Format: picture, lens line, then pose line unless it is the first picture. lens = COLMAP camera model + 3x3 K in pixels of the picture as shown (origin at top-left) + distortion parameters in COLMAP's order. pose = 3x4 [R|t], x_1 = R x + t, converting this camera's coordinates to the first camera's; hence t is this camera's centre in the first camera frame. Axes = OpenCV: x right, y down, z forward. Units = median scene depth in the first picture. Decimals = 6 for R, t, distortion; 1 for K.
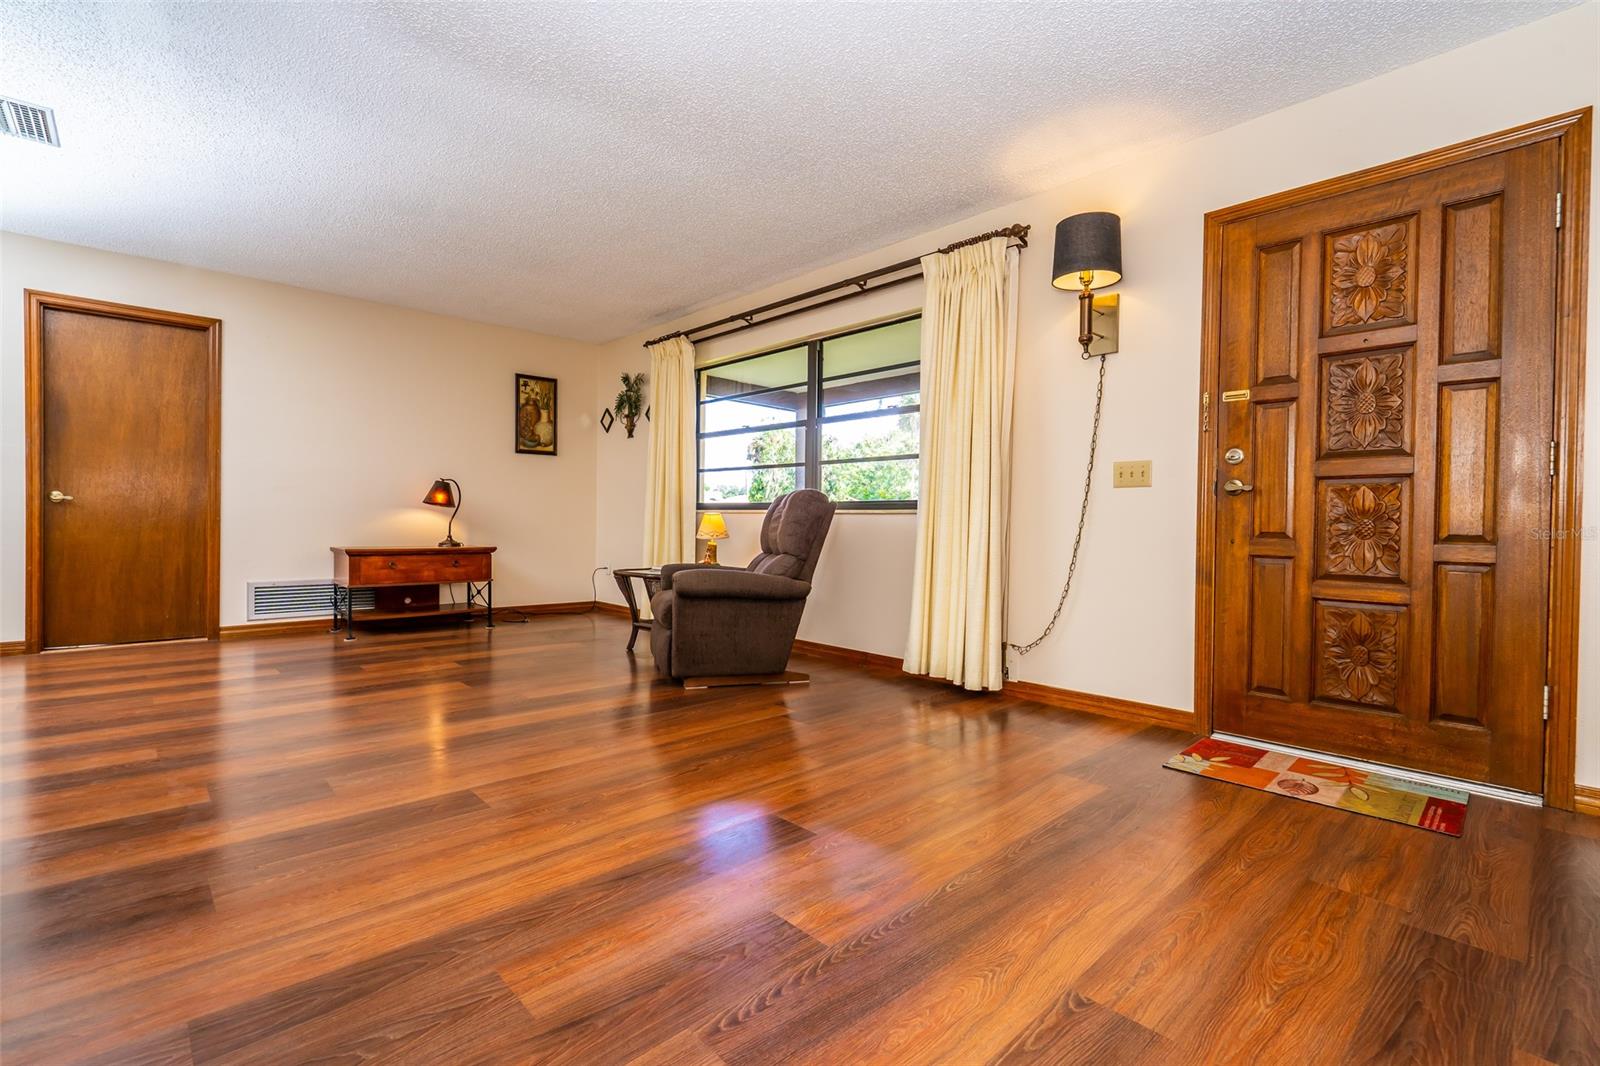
lens RADIAL K [[723.7, 0, 800.0], [0, 723.7, 533.0], [0, 0, 1]] dist [-0.001531, 0.000001]
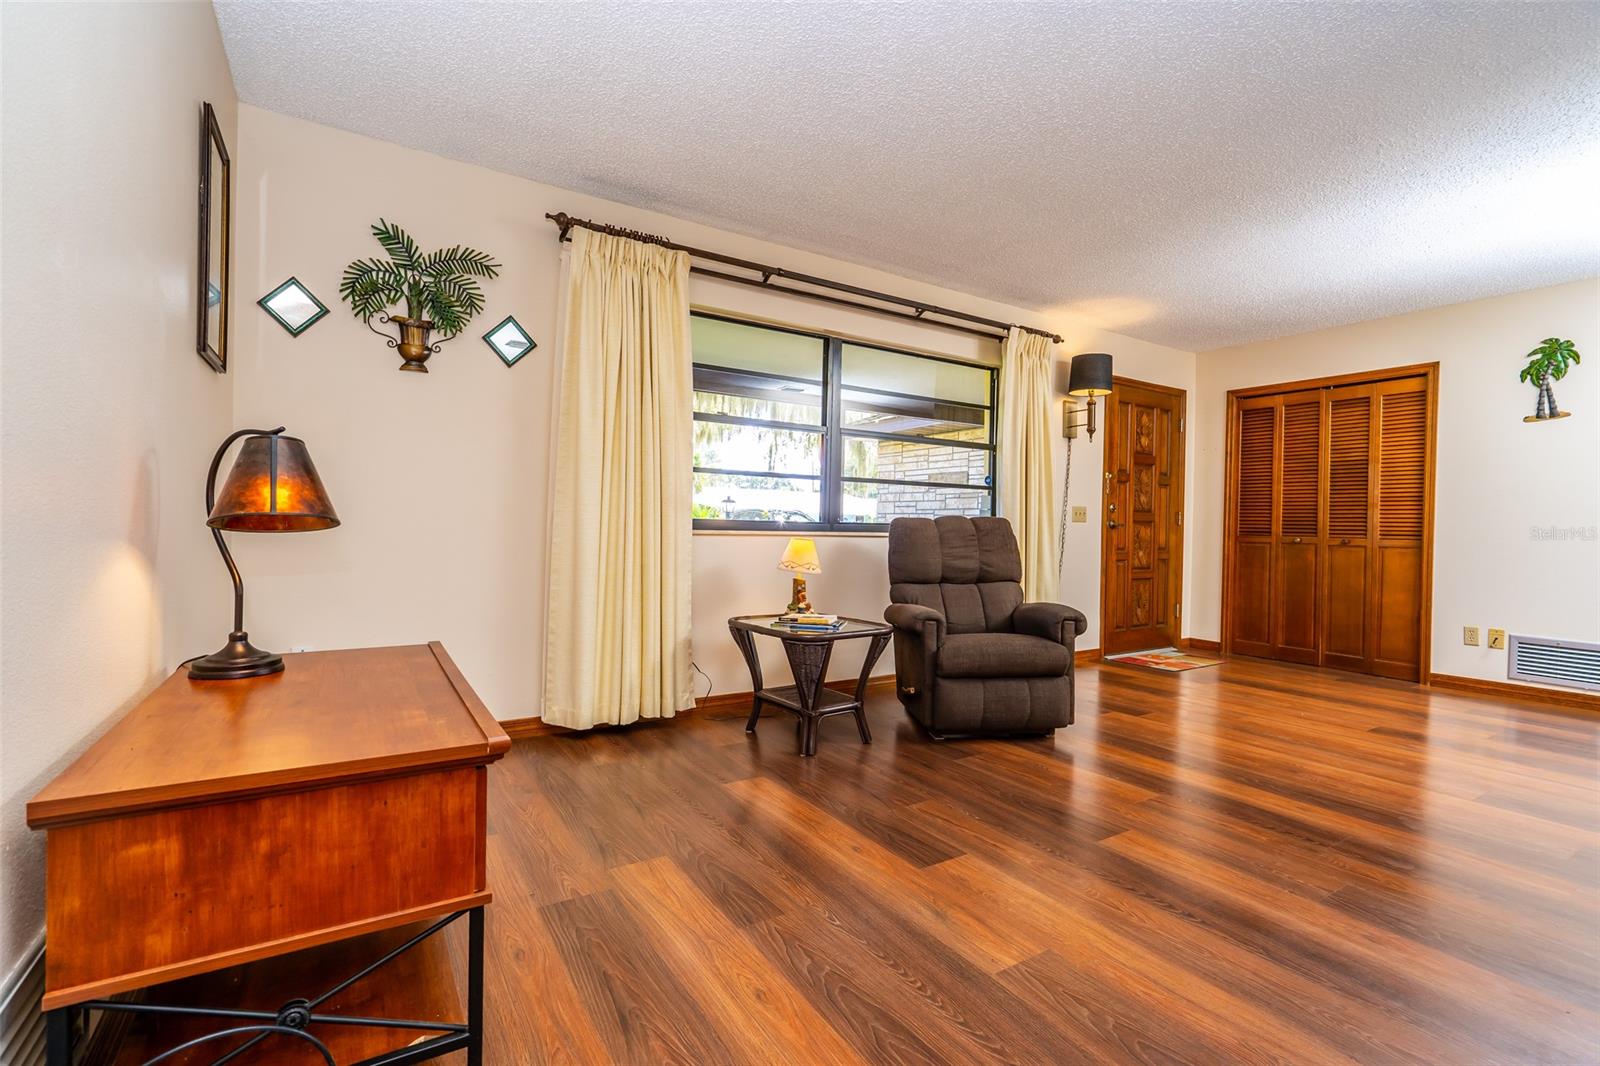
lens RADIAL K [[723.7, 0, 800.0], [0, 723.7, 533.0], [0, 0, 1]] dist [-0.001531, 0.000001]
pose [[0.181693, -0.014021, 0.983255, -0.764783], [0.006936, 0.999892, 0.012977, -0.038317], [-0.983331, 0.004462, 0.181770, 0.794359]]
